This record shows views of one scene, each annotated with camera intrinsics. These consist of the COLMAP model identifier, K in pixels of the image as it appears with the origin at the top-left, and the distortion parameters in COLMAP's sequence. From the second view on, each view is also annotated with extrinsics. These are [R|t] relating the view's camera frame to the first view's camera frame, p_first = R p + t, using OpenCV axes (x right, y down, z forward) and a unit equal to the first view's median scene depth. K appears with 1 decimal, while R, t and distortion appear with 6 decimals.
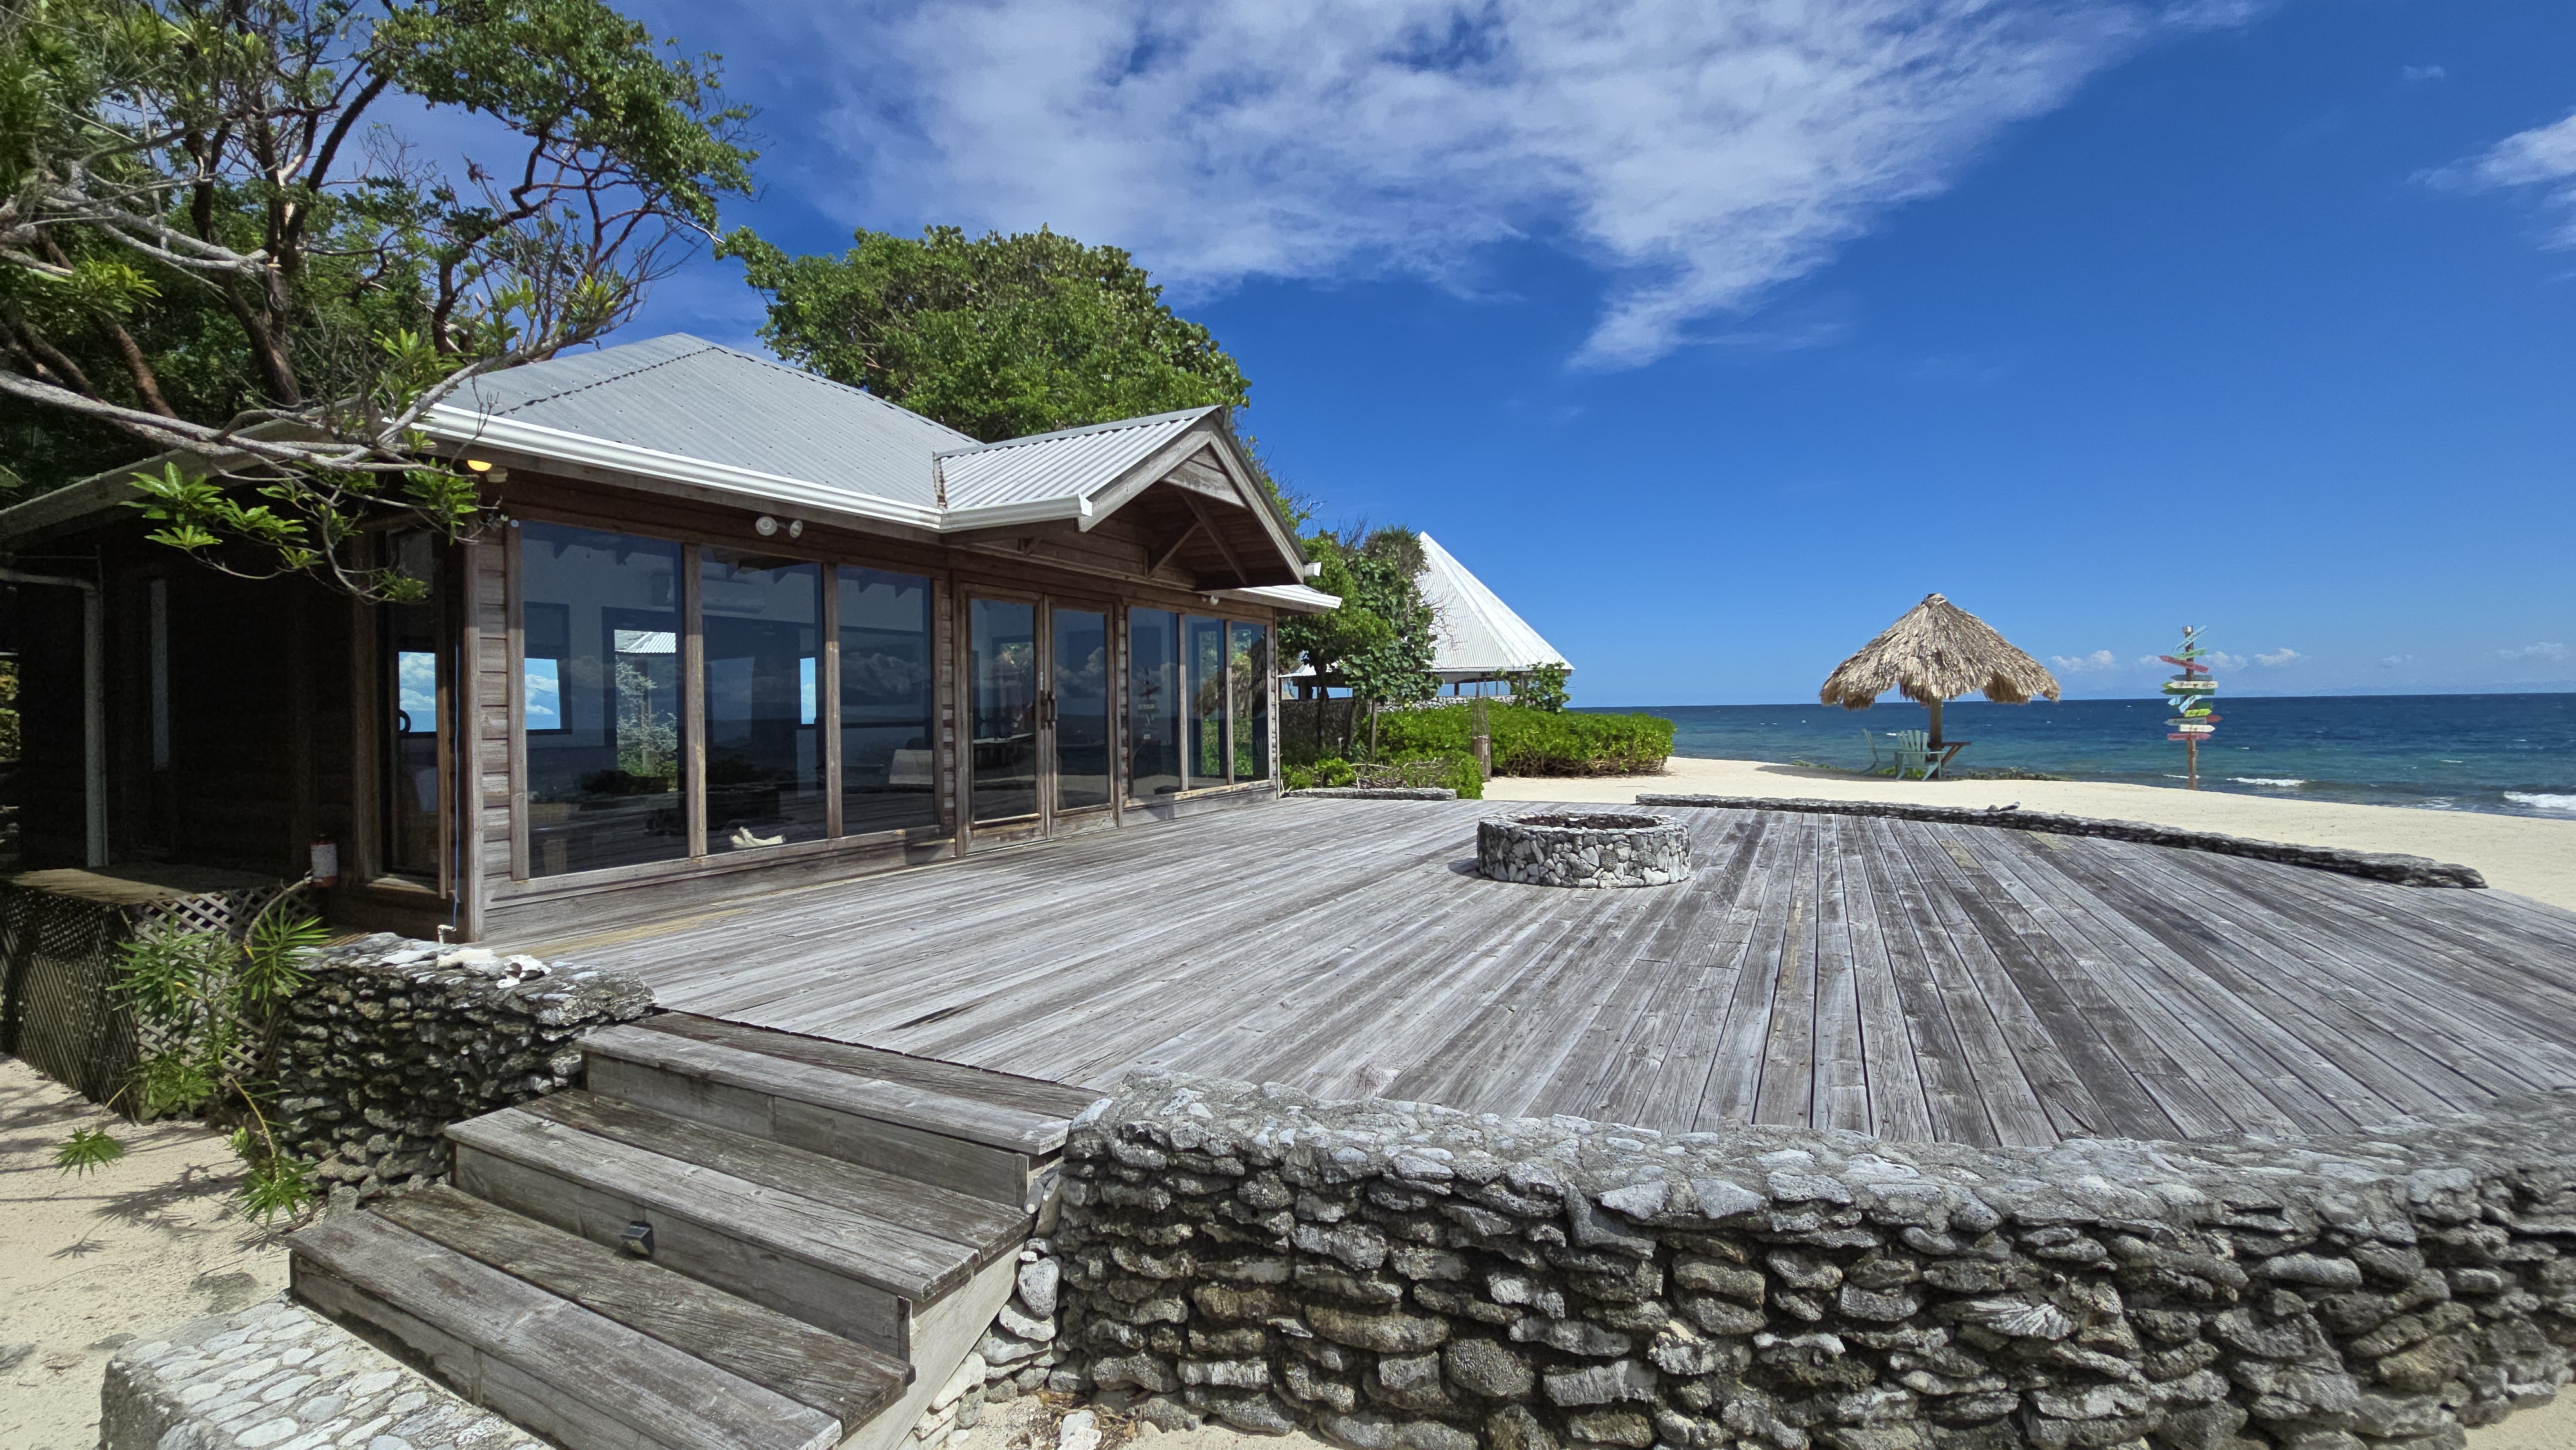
lens RADIAL K [[1052.1, 0, 1277.9], [0, 1052.1, 723.4], [0, 0, 1]] dist [0.012958, -0.010997]
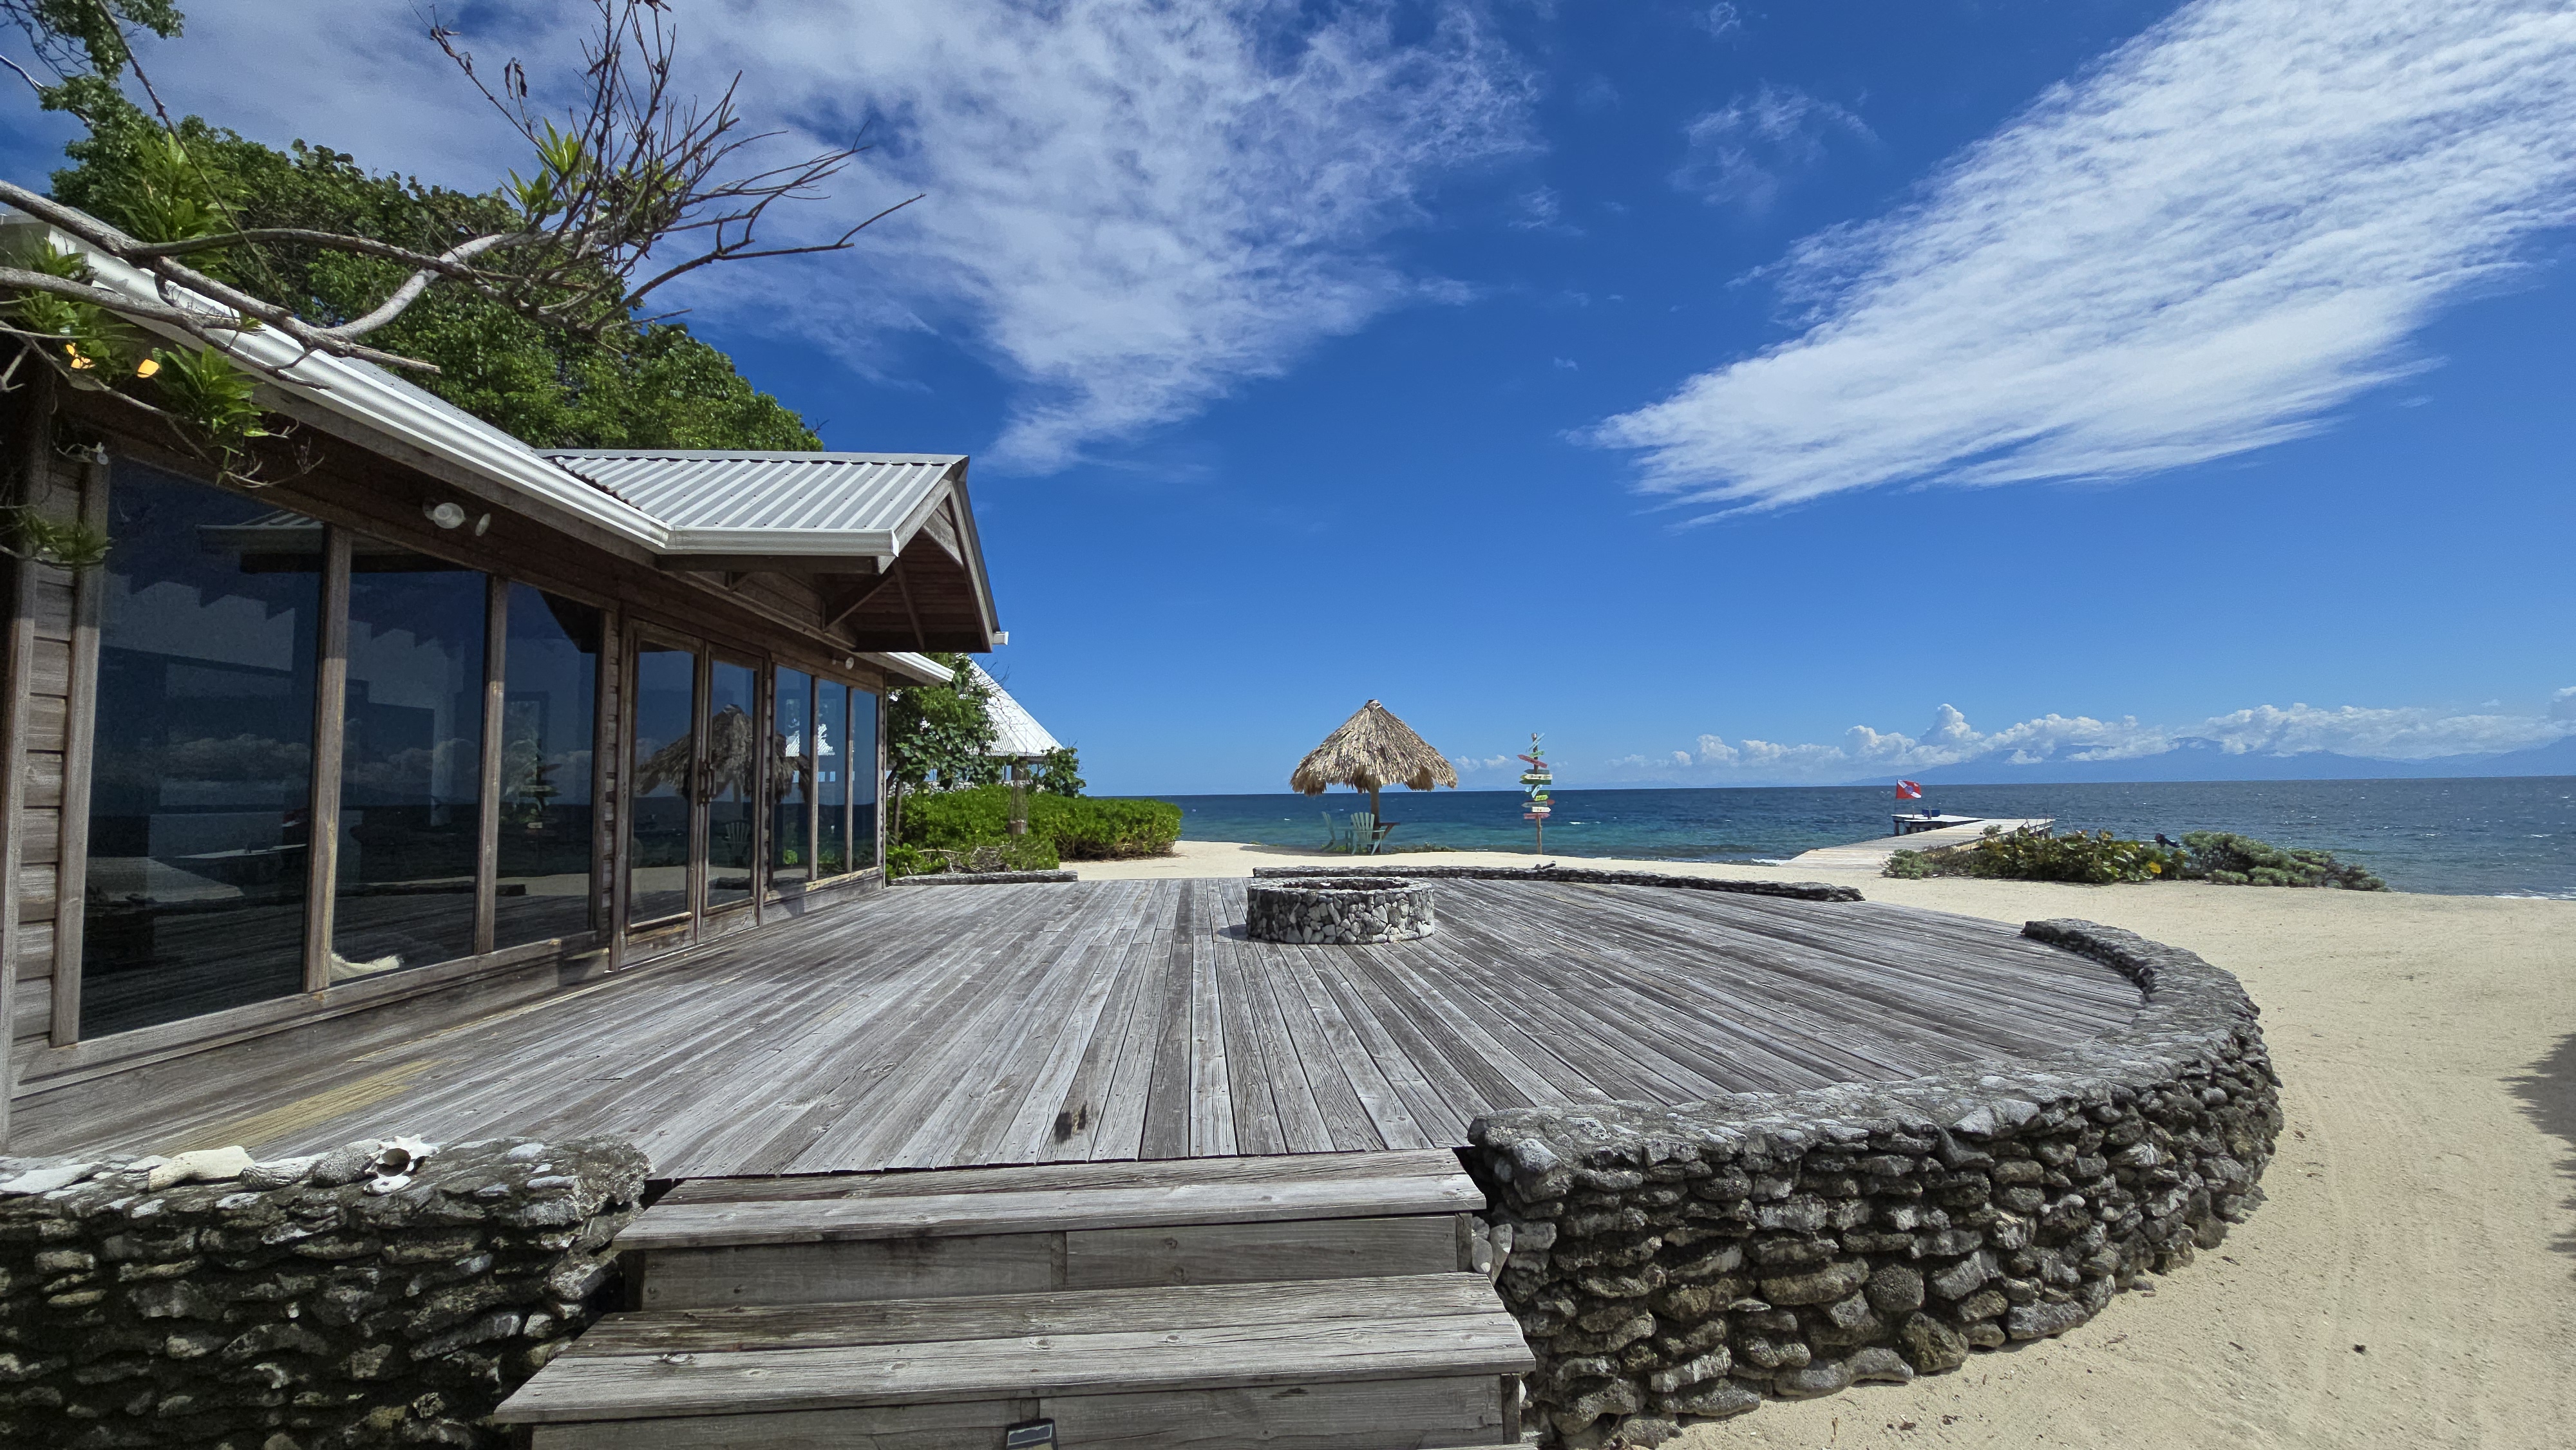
lens RADIAL K [[1052.1, 0, 1277.9], [0, 1052.1, 723.4], [0, 0, 1]] dist [0.012958, -0.010997]
pose [[0.847771, 0.038697, 0.528949, -0.969449], [0.007088, 0.996419, -0.084257, 0.046980], [-0.530315, 0.075180, 0.844461, 0.261340]]
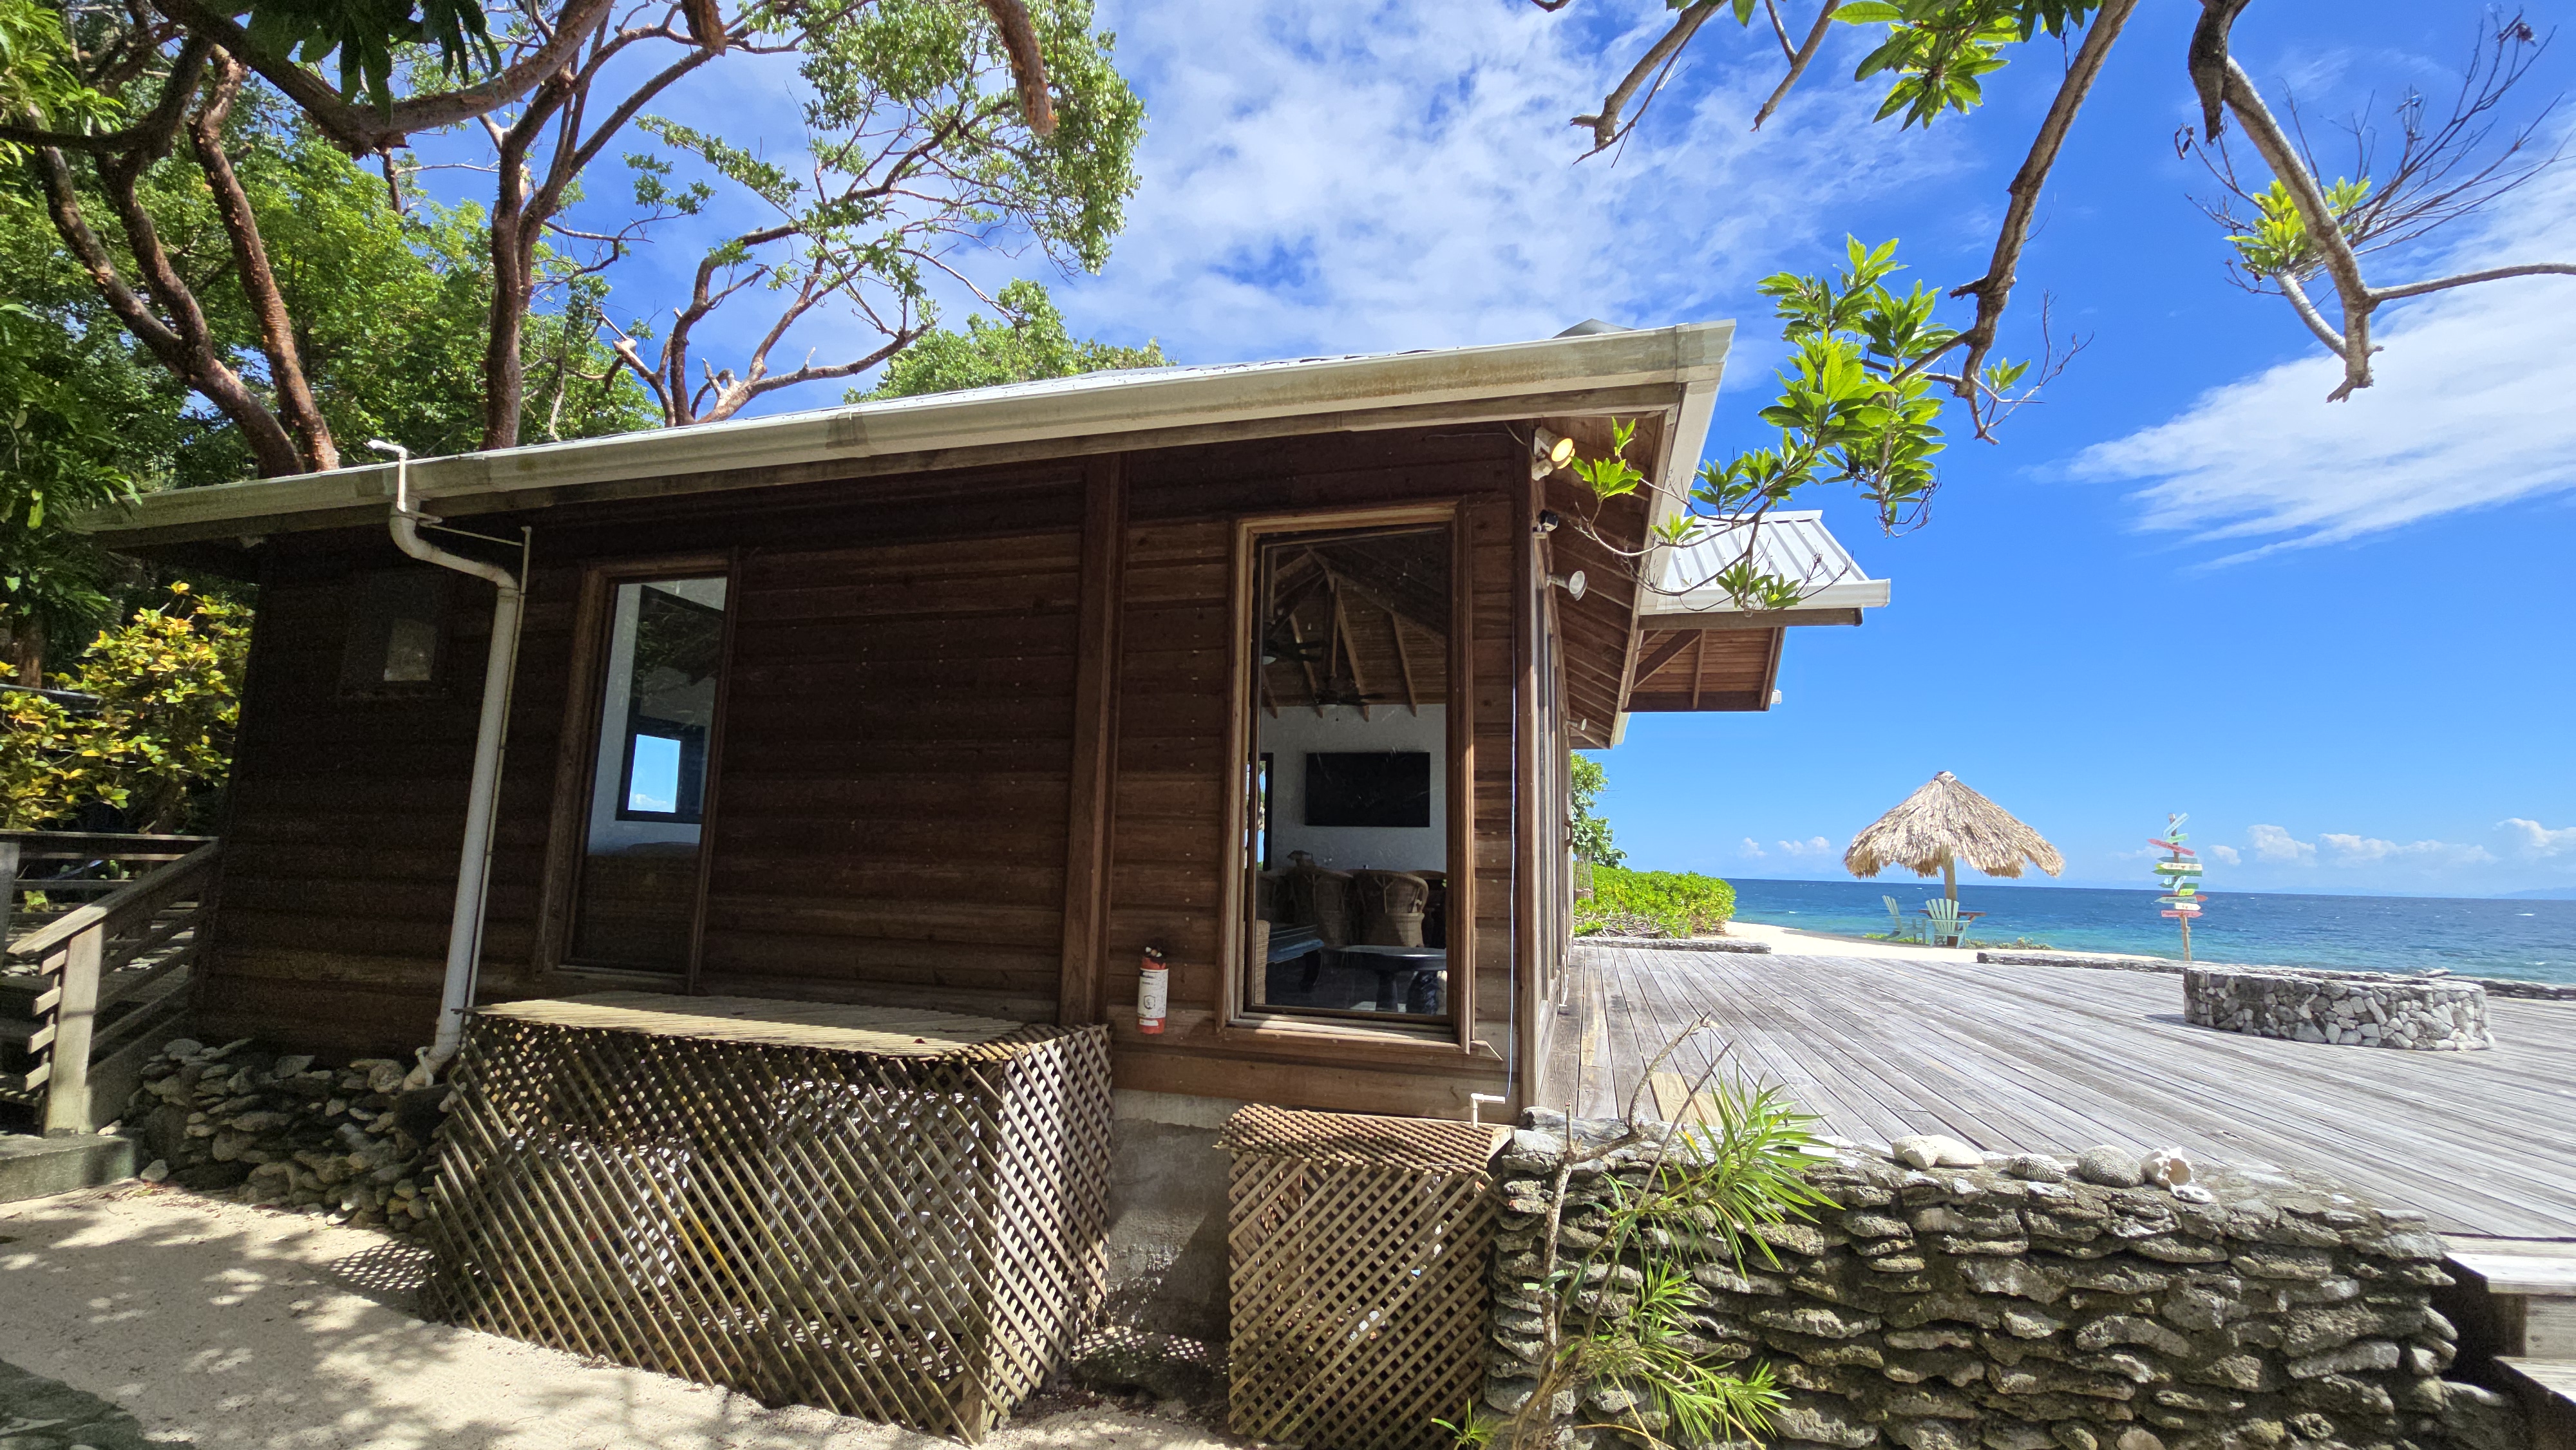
lens RADIAL K [[1052.1, 0, 1277.9], [0, 1052.1, 723.4], [0, 0, 1]] dist [0.012958, -0.010997]
pose [[0.977489, 0.070525, 0.198850, -2.235841], [-0.041415, 0.988280, -0.146928, 0.127003], [-0.206882, 0.135385, 0.968954, 0.711777]]
